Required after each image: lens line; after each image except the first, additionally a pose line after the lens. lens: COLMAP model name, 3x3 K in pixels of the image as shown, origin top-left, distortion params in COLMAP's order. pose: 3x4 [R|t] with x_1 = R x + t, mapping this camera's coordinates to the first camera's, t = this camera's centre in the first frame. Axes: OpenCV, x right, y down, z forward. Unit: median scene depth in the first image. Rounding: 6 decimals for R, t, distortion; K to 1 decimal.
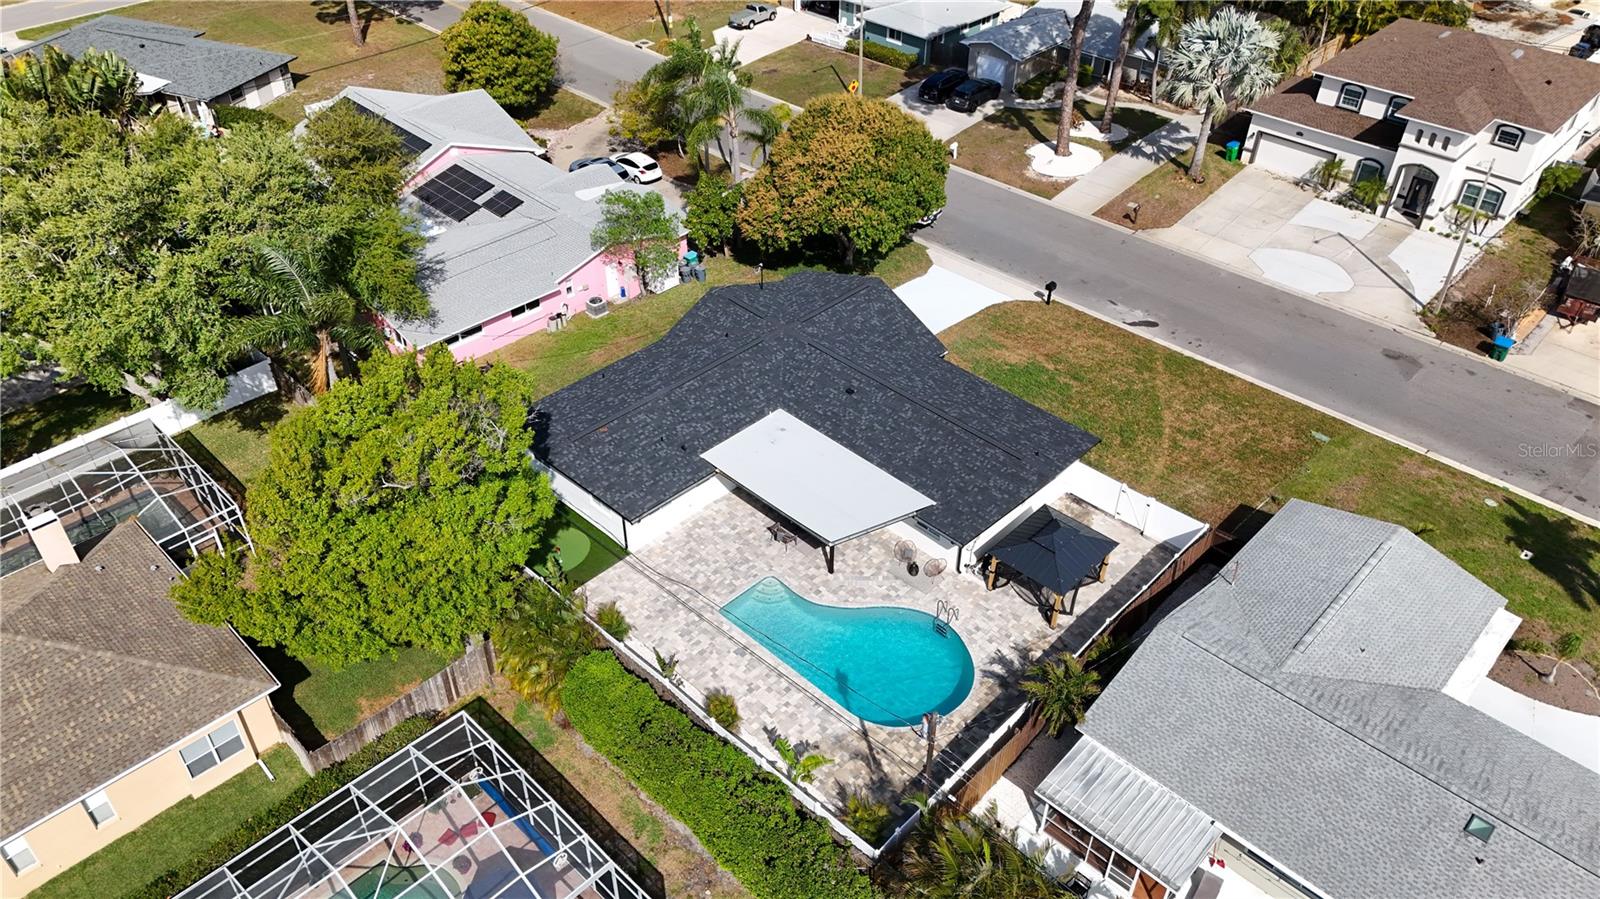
lens RADIAL K [[1136.9, 0, 800.0], [0, 1136.9, 449.5], [0, 0, 1]] dist [0.077062, -0.000626]
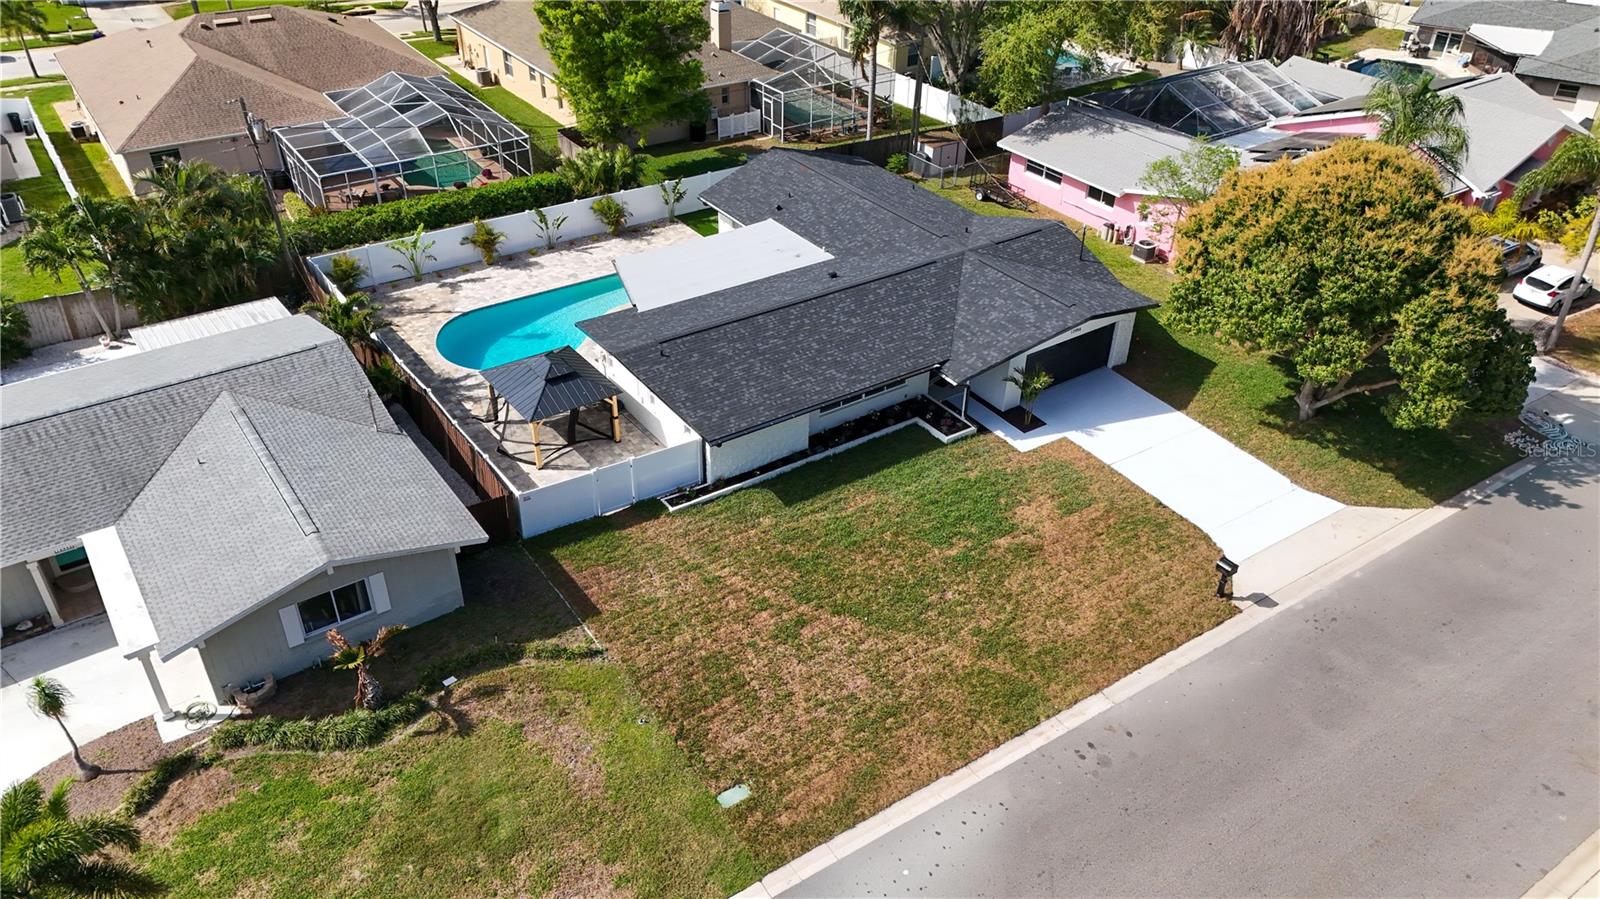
lens RADIAL K [[1136.9, 0, 800.0], [0, 1136.9, 449.5], [0, 0, 1]] dist [0.077062, -0.000626]
pose [[-0.163257, 0.562438, -0.810562, 0.622656], [-0.631671, 0.571517, 0.523794, -0.312683], [0.757852, 0.597521, 0.261972, 0.628560]]
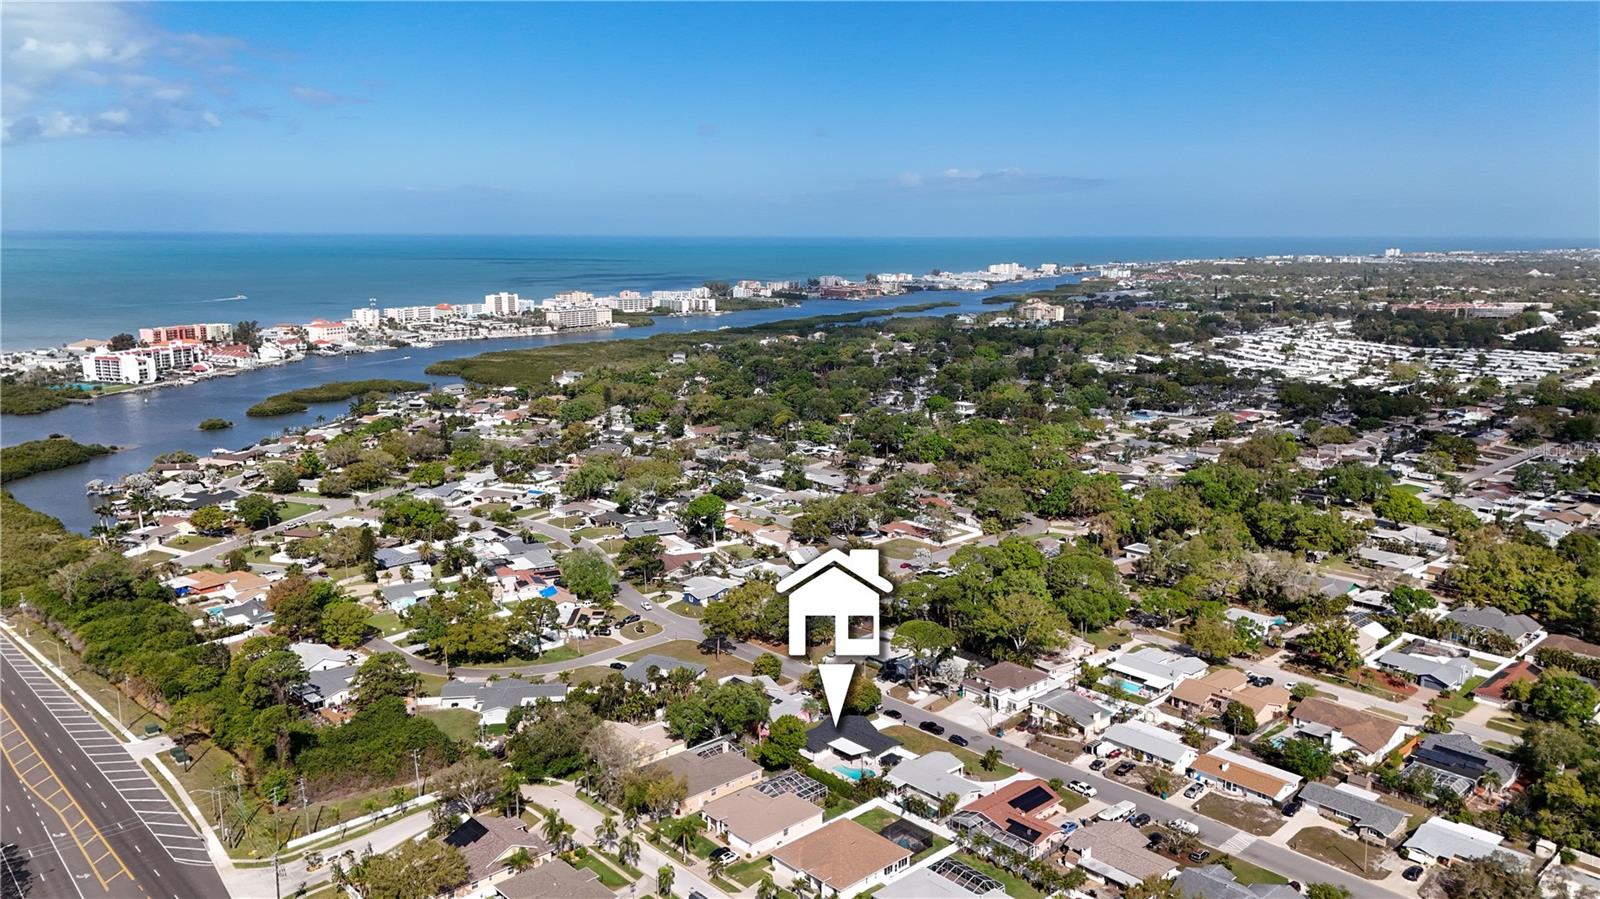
lens RADIAL K [[1136.9, 0, 800.0], [0, 1136.9, 449.5], [0, 0, 1]] dist [0.077062, -0.000626]
pose [[0.998480, 0.000803, -0.055104, 0.056629], [-0.027042, 0.878376, -0.477205, 0.941306], [0.048019, 0.477970, 0.877063, -3.019777]]
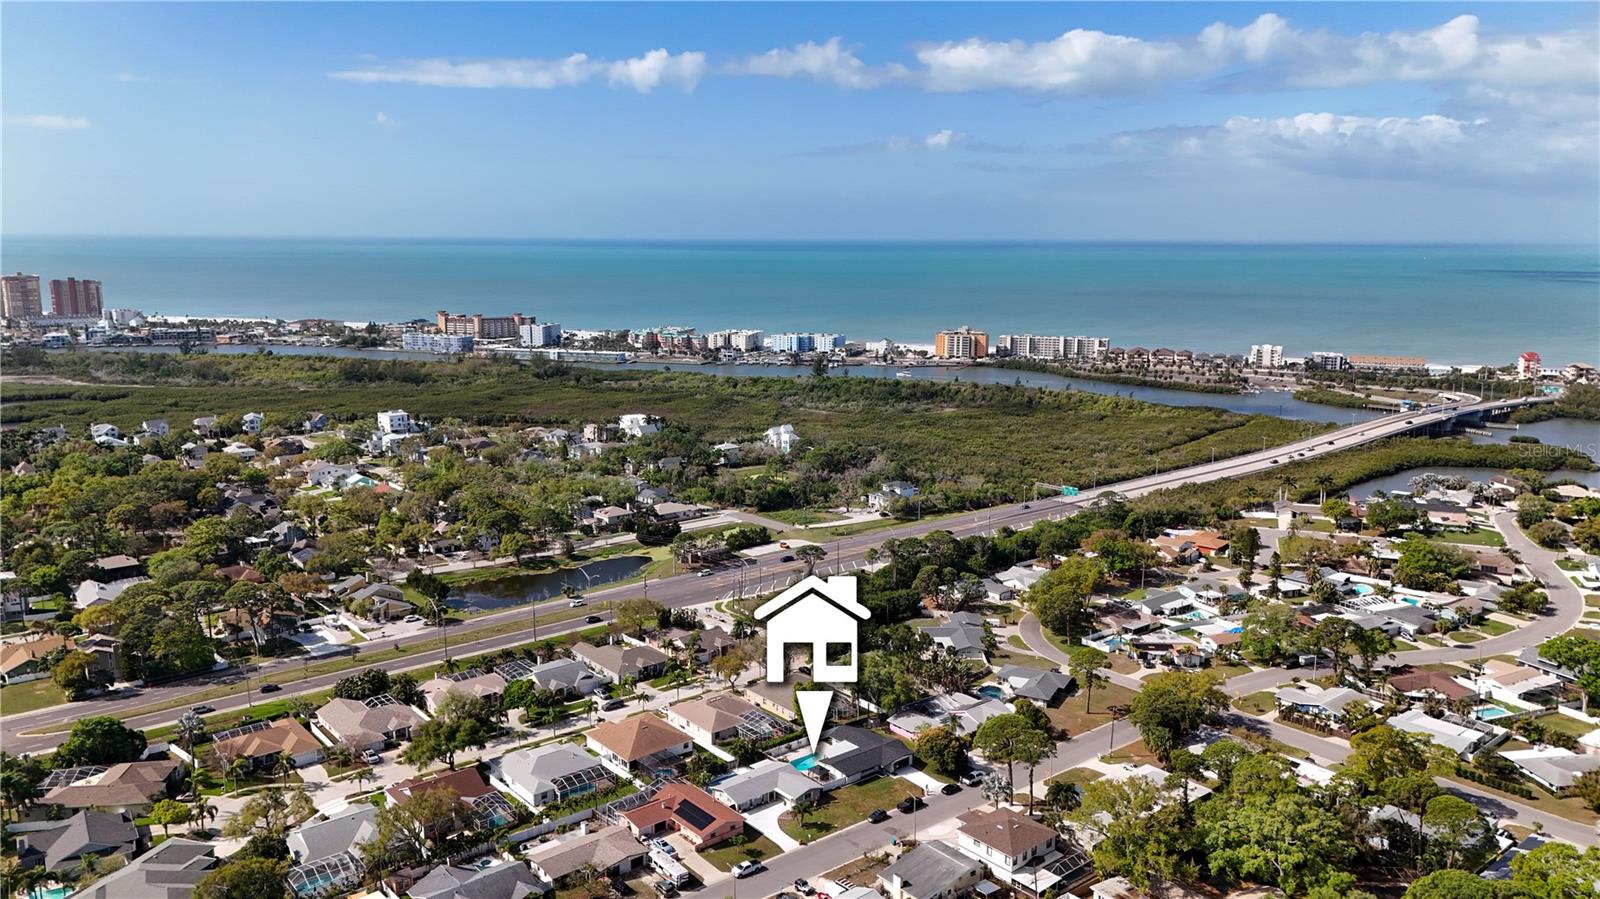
lens RADIAL K [[1136.9, 0, 800.0], [0, 1136.9, 449.5], [0, 0, 1]] dist [0.077062, -0.000626]
pose [[-0.080149, 0.188910, -0.978718, 3.519797], [-0.626925, 0.753804, 0.196838, -1.392831], [0.774946, 0.629359, 0.058016, -0.232733]]
